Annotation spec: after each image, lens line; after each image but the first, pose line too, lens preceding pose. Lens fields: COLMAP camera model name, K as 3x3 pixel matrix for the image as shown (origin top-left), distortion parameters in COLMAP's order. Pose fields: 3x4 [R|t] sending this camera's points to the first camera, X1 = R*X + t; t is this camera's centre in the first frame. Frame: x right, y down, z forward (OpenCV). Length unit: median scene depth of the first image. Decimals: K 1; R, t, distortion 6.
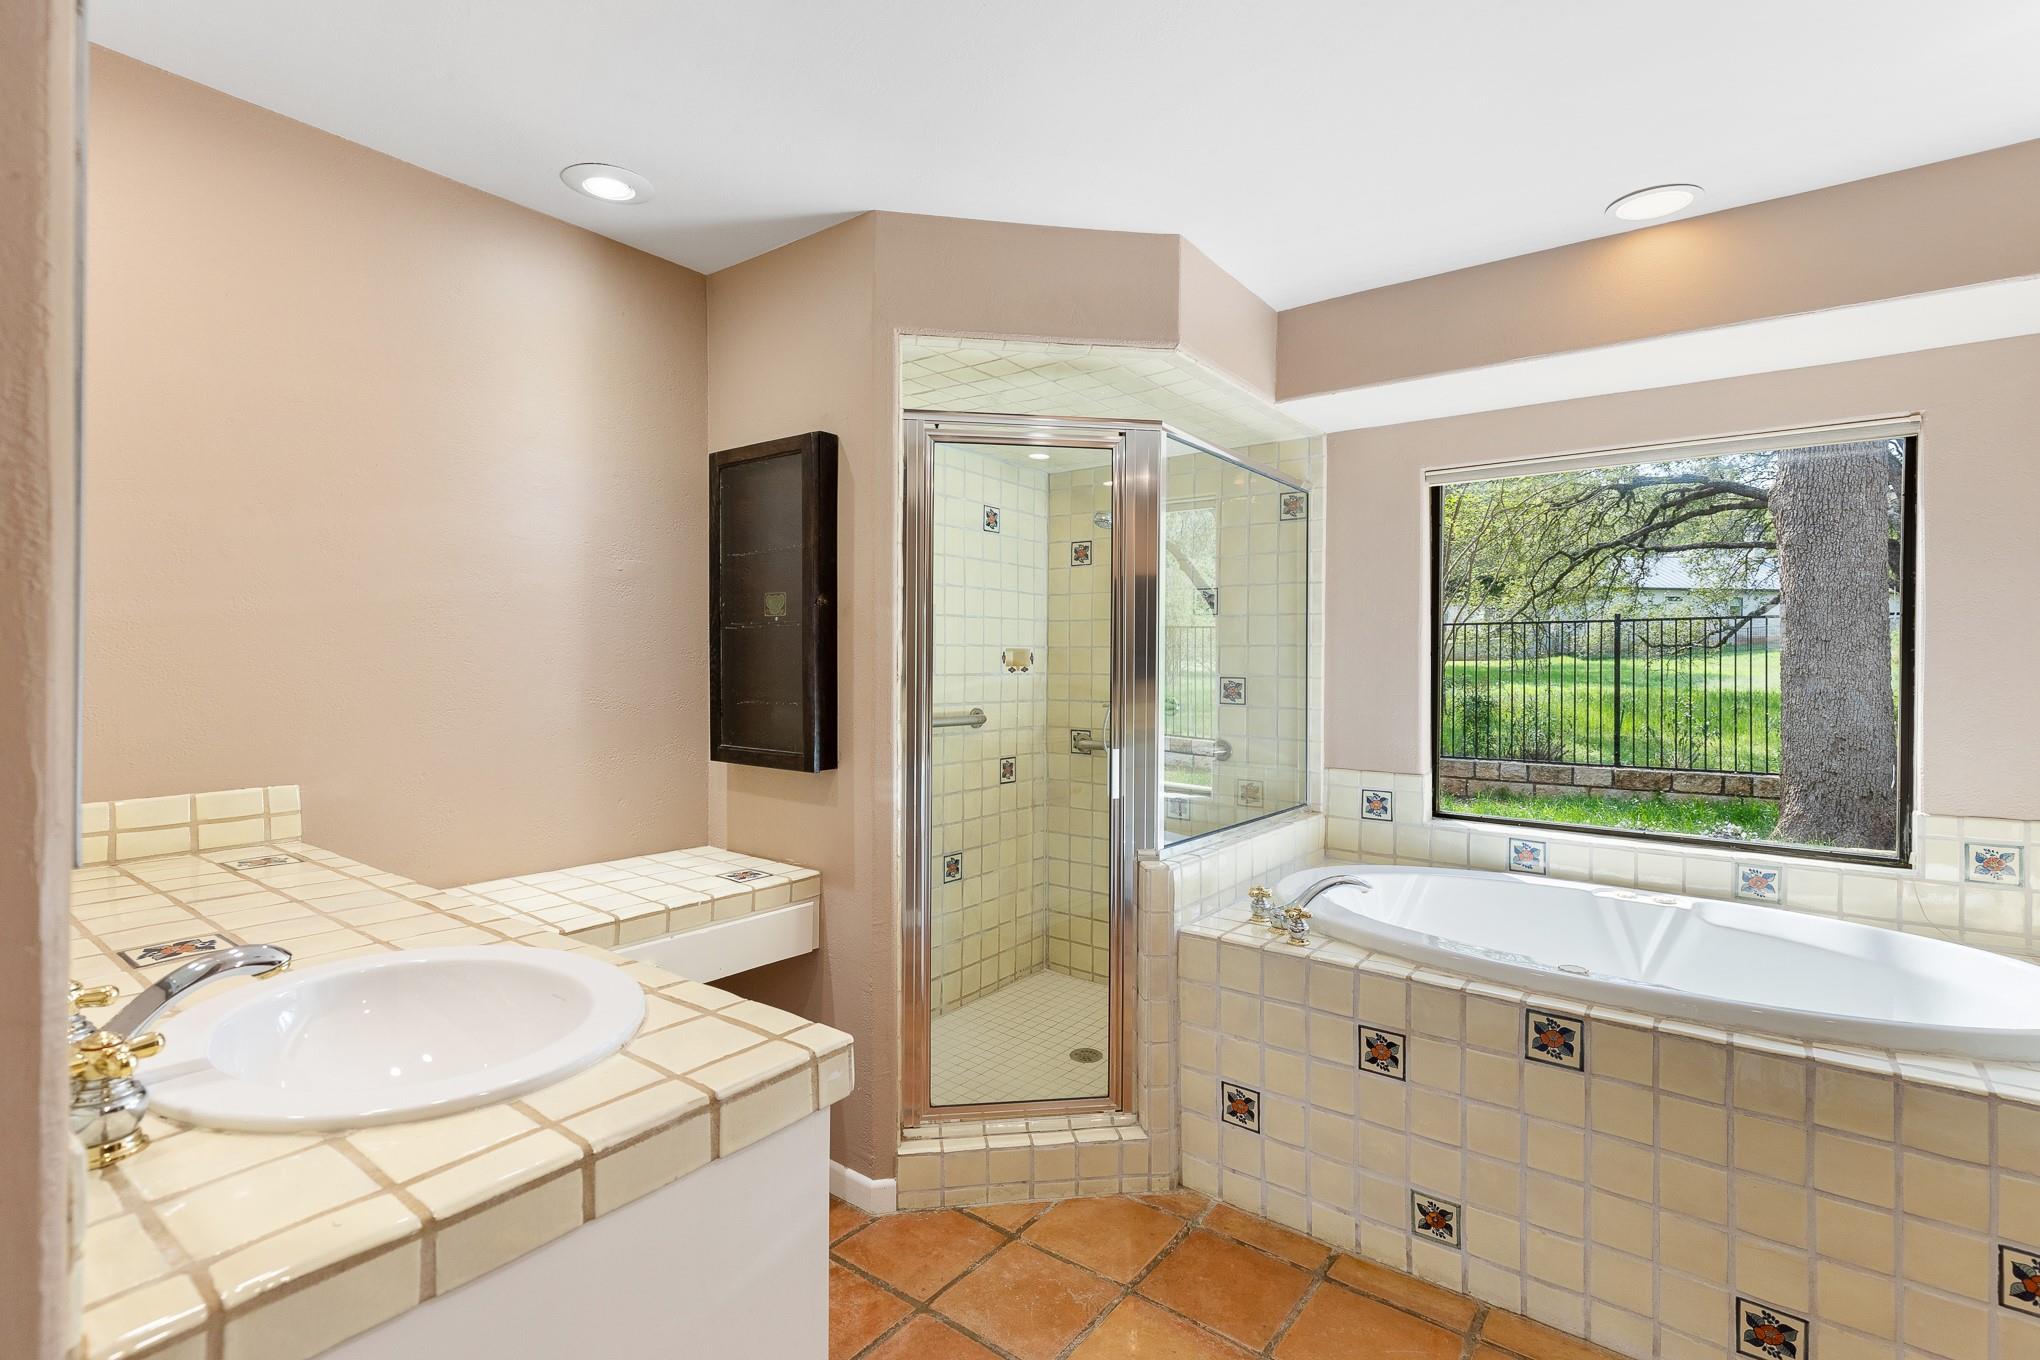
lens RADIAL K [[942.0, 0, 1035.9], [0, 942.0, 673.1], [0, 0, 1]] dist [0.007249, -0.000315]
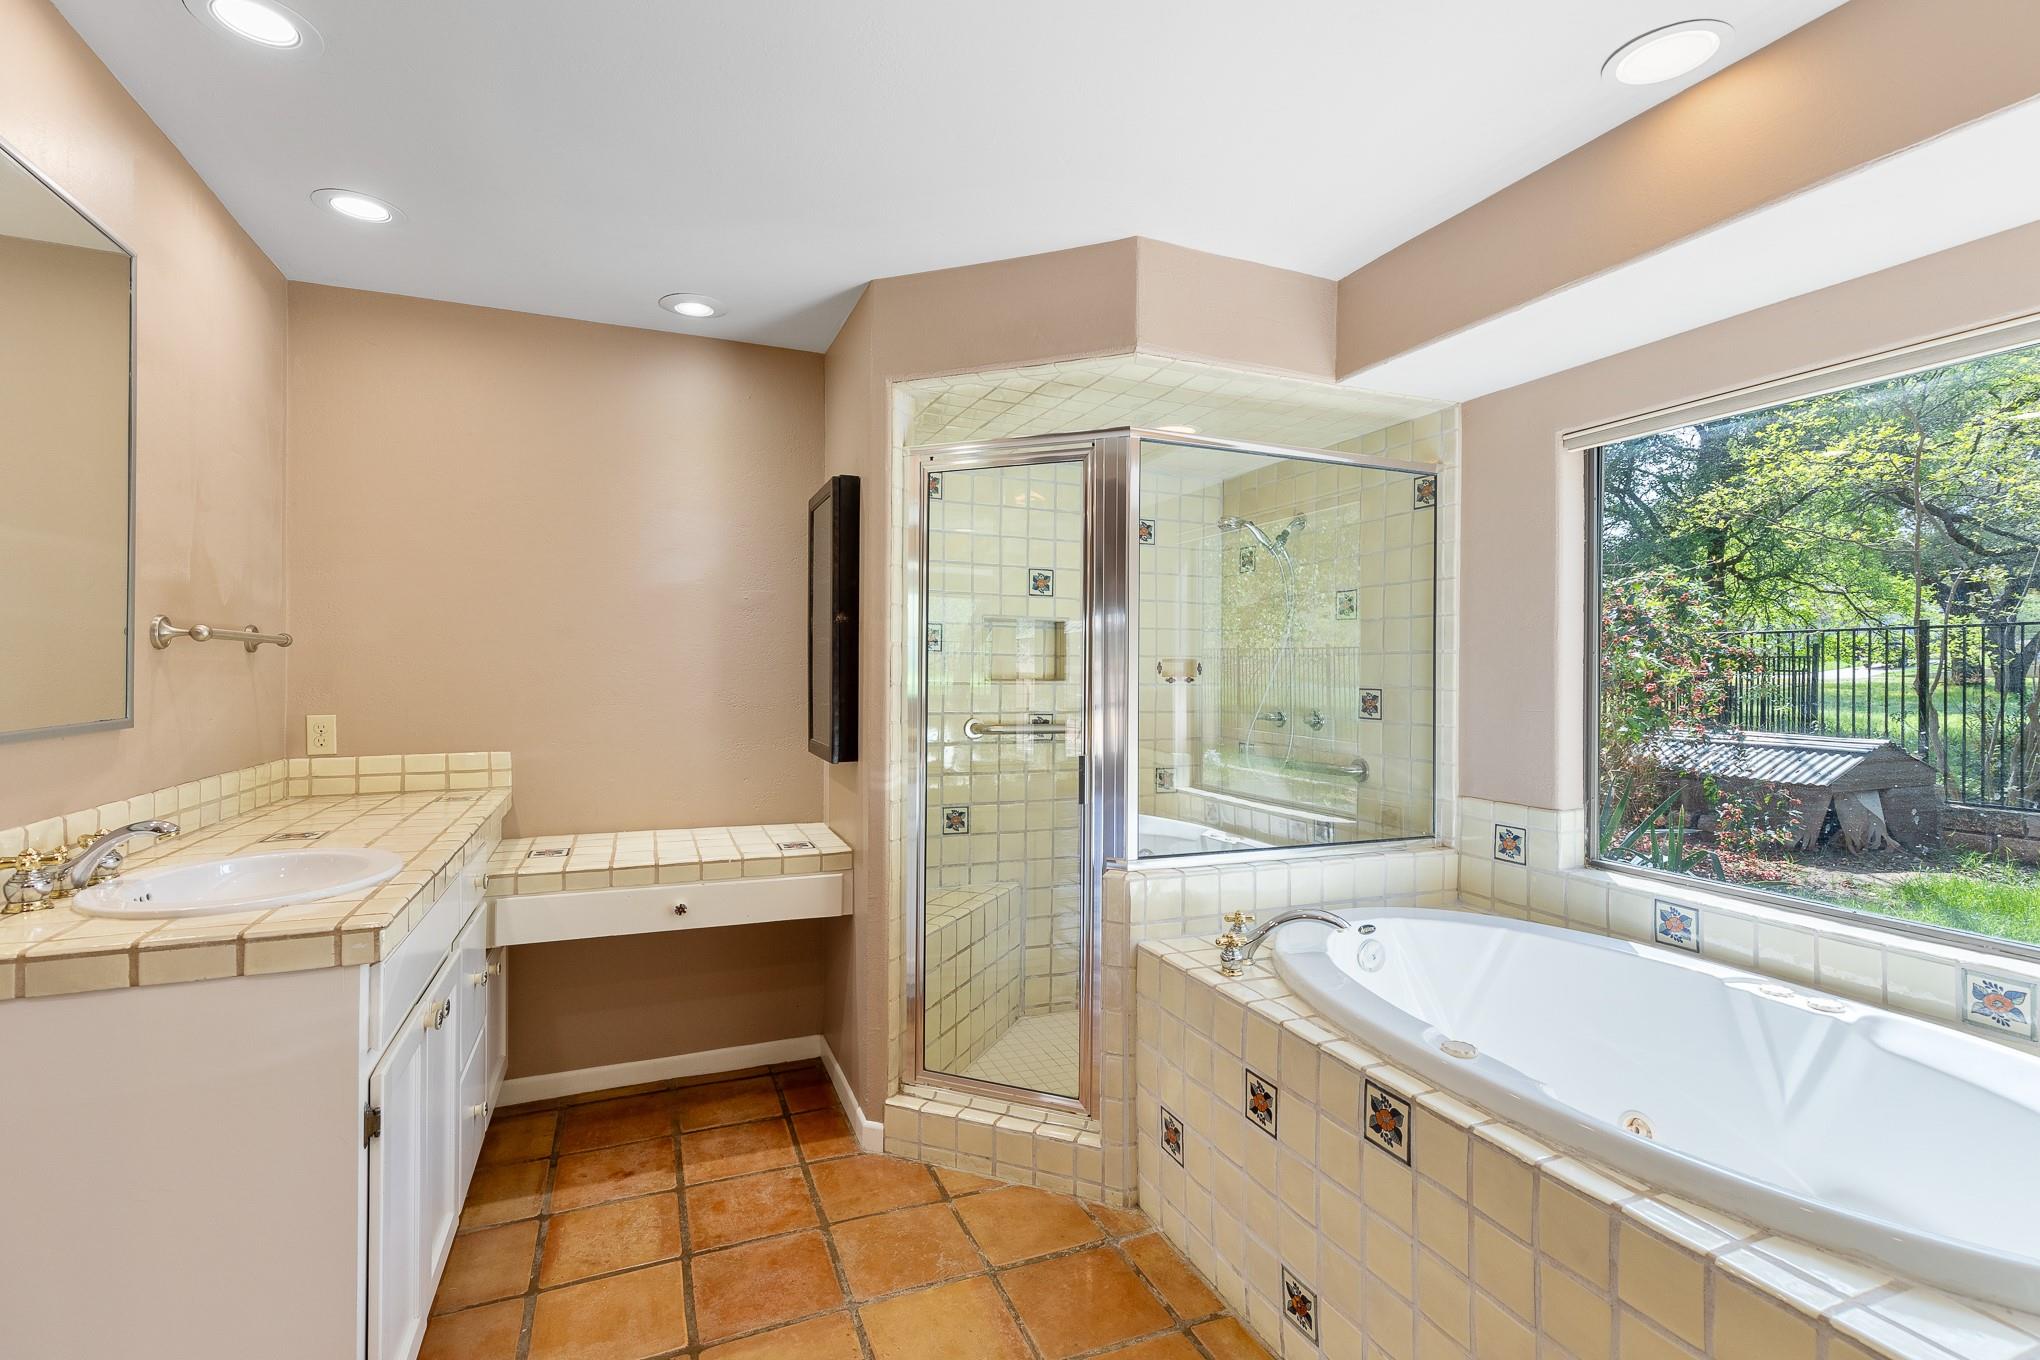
lens RADIAL K [[942.0, 0, 1041.3], [0, 942.0, 678.4], [0, 0, 1]] dist [0.007249, -0.000315]
pose [[0.865206, 0.002019, -0.501412, 0.566975], [-0.007413, 0.999934, -0.008765, 0.007044], [0.501361, 0.011300, 0.865164, 0.102196]]
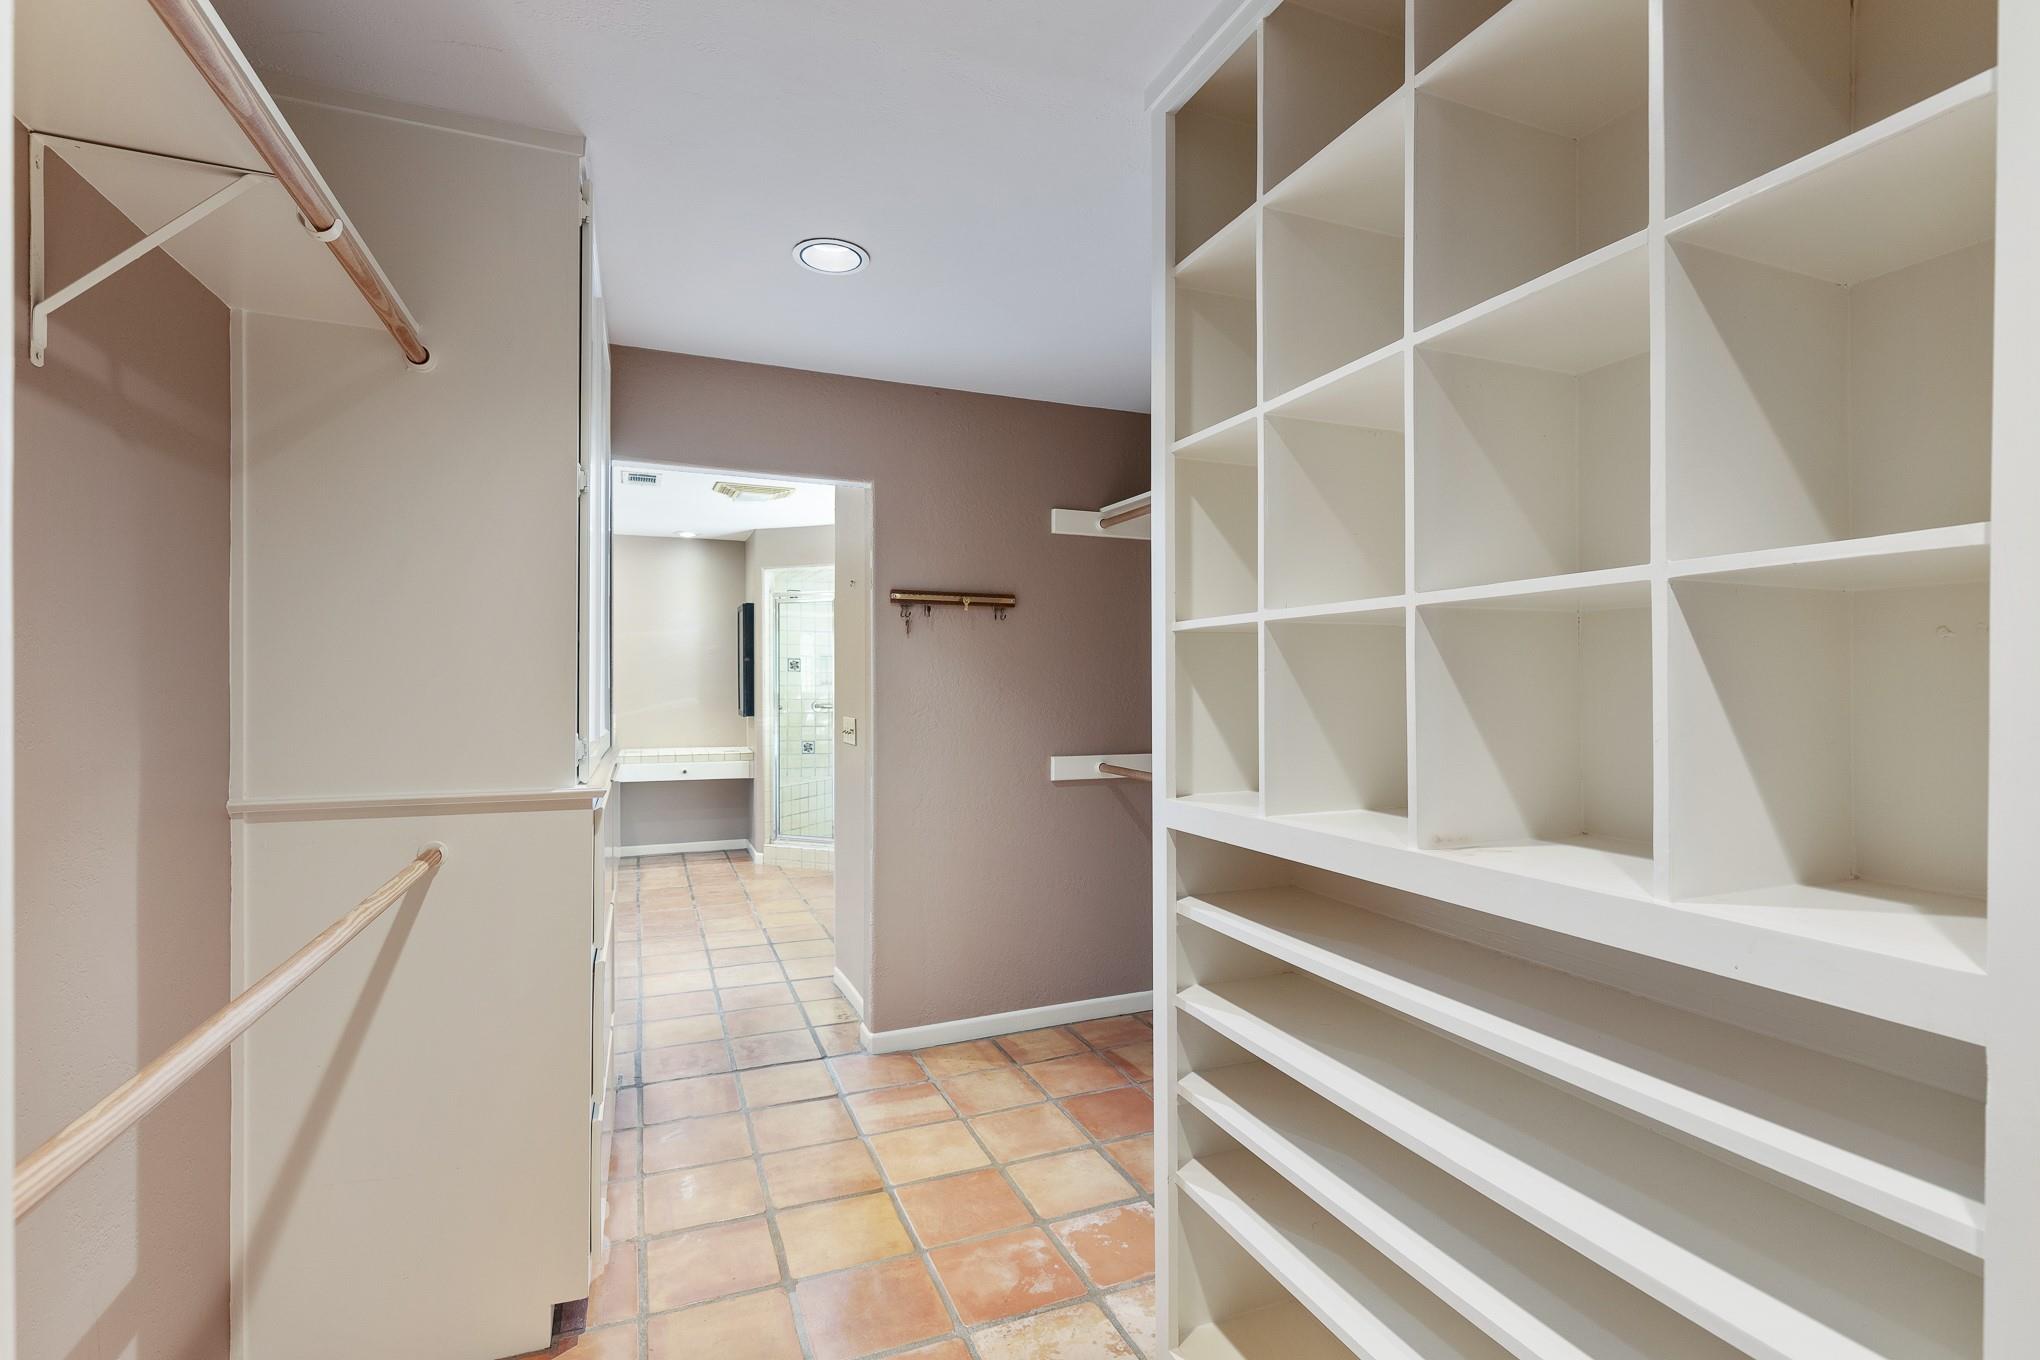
lens RADIAL K [[942.0, 0, 1029.1], [0, 942.0, 688.5], [0, 0, 1]] dist [0.007249, -0.000315]
pose [[0.854494, -0.010978, -0.519346, 2.057074], [0.006746, 0.999927, -0.010037, 0.049880], [0.519418, 0.005073, 0.854505, -1.075956]]
